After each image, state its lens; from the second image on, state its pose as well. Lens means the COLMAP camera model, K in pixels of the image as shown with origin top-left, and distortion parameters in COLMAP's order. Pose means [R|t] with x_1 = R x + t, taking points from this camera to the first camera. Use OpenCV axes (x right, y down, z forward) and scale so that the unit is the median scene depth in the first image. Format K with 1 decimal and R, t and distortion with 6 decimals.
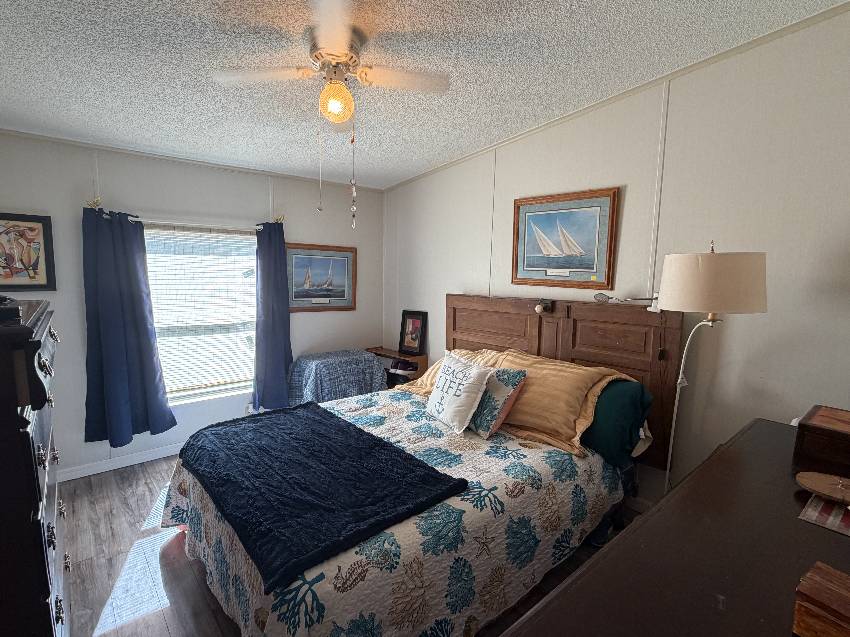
lens RADIAL K [[426.8, 0, 424.0], [0, 426.8, 321.8], [0, 0, 1]] dist [0.006079, 0.000088]
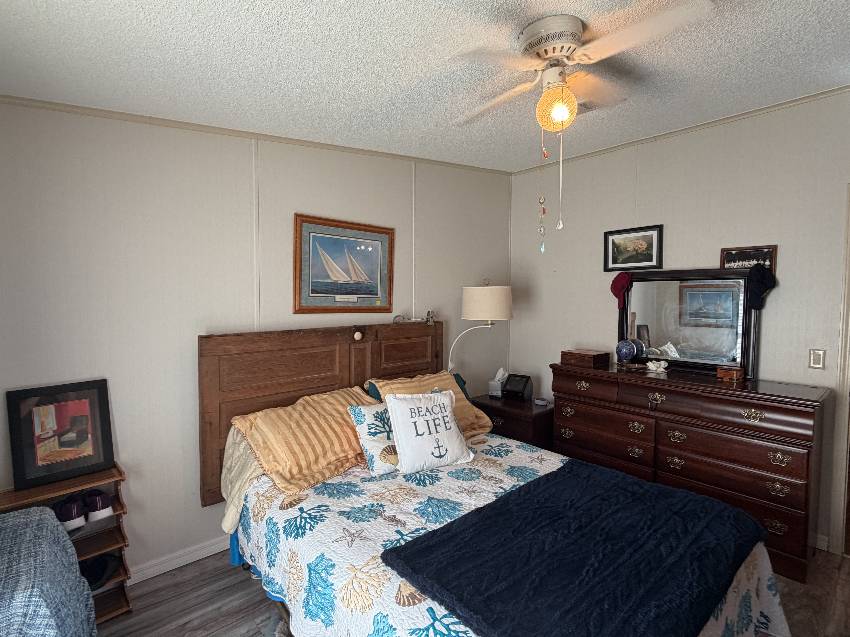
lens RADIAL K [[426.8, 0, 423.8], [0, 426.8, 316.9], [0, 0, 1]] dist [0.006079, 0.000088]
pose [[-0.018191, -0.060628, 0.997995, -0.702398], [0.117450, 0.991119, 0.062351, -0.115726], [-0.992912, 0.118349, -0.010909, 0.847749]]
